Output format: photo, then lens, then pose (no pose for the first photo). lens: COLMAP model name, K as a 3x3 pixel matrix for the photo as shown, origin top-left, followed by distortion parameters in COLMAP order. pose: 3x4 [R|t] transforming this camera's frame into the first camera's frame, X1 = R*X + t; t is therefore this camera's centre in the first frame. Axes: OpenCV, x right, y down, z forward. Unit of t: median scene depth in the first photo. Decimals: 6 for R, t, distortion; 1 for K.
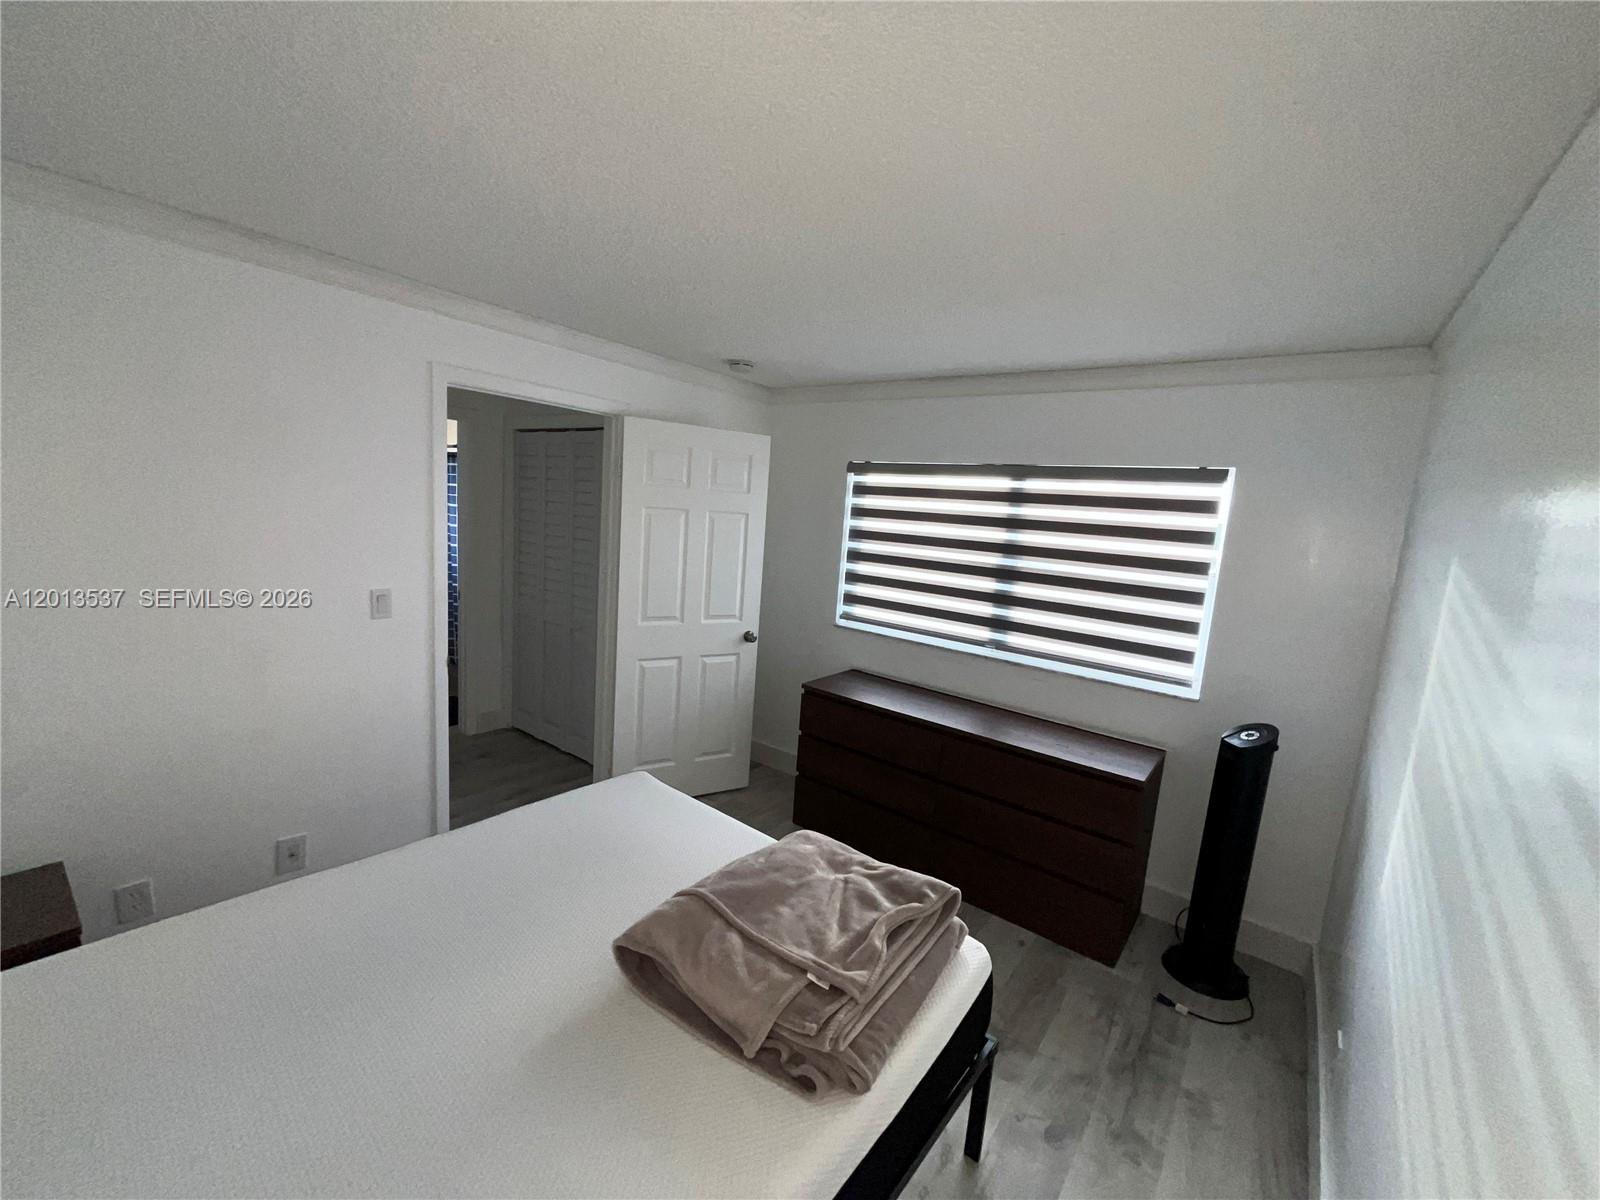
lens RADIAL K [[648.5, 0, 803.9], [0, 648.5, 599.8], [0, 0, 1]] dist [0.001845, -0.000097]
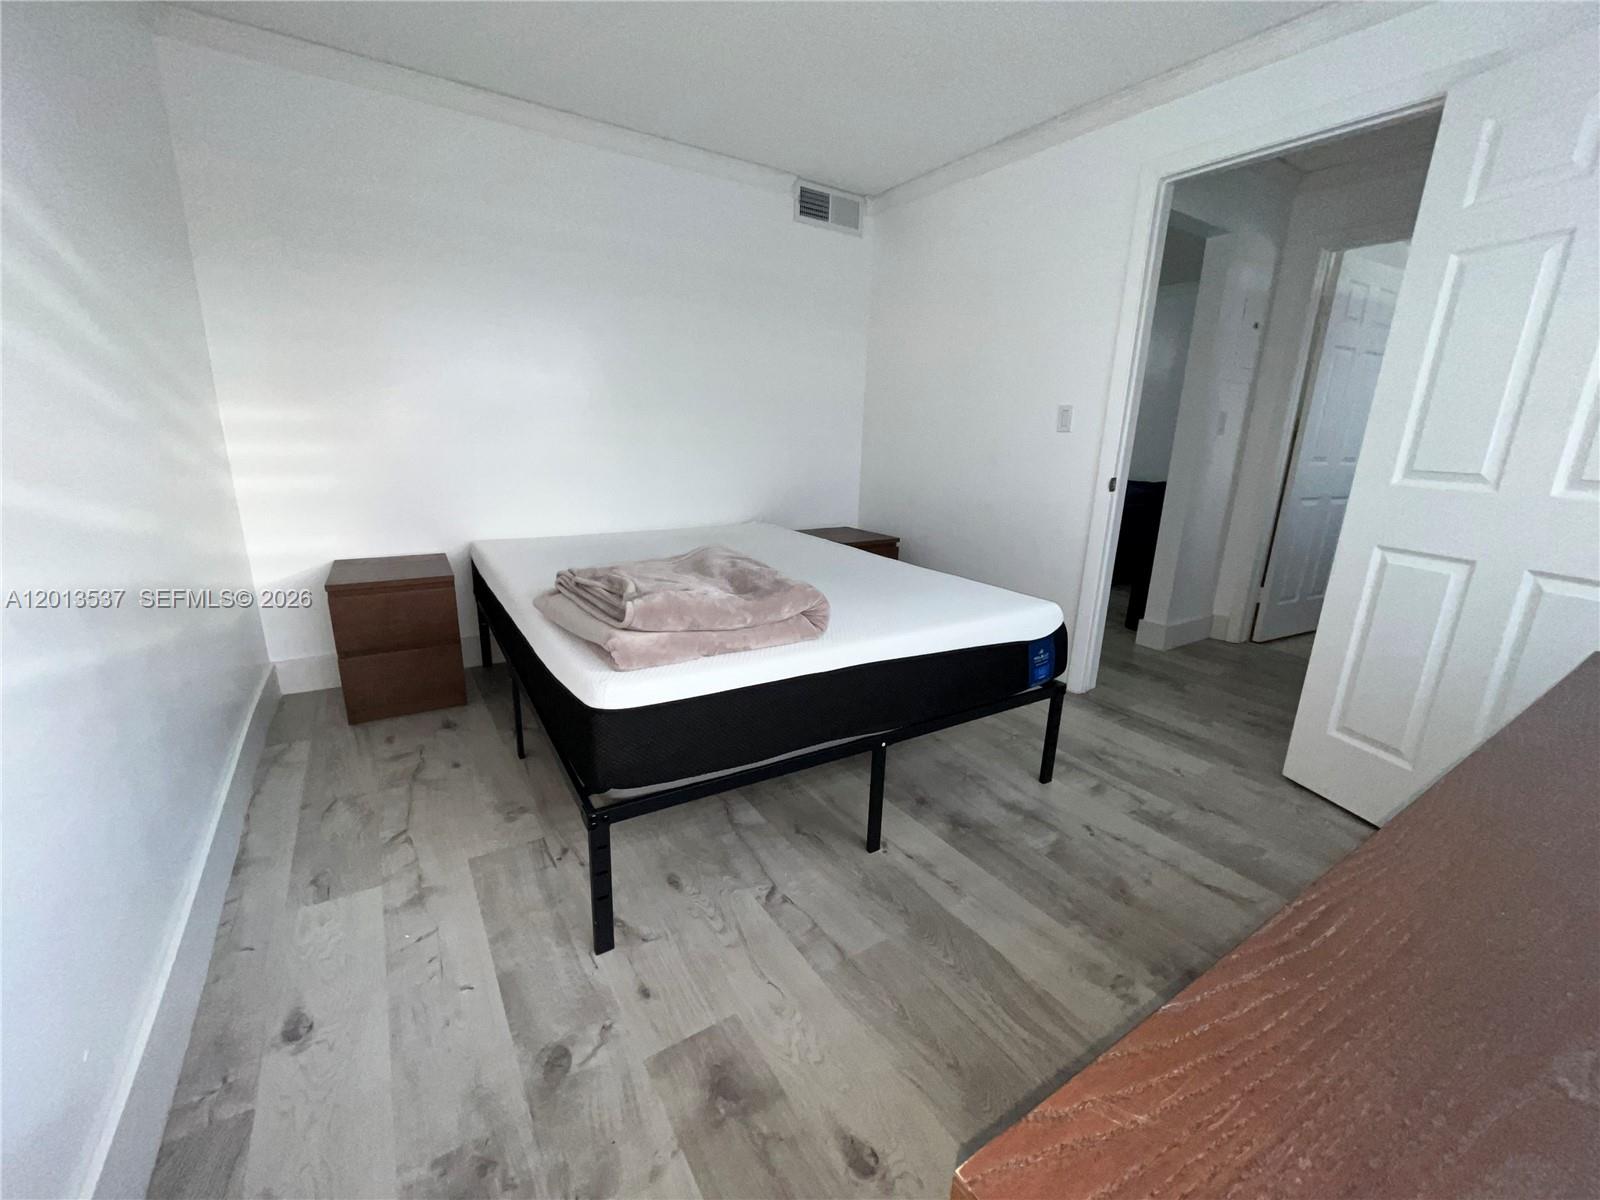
lens RADIAL K [[648.5, 0, 794.1], [0, 648.5, 599.2], [0, 0, 1]] dist [0.001845, -0.000097]
pose [[-0.330605, 0.160832, -0.929964, 0.453426], [-0.180791, 0.956331, 0.229664, 0.097969], [0.926291, 0.244057, -0.287091, 0.697991]]
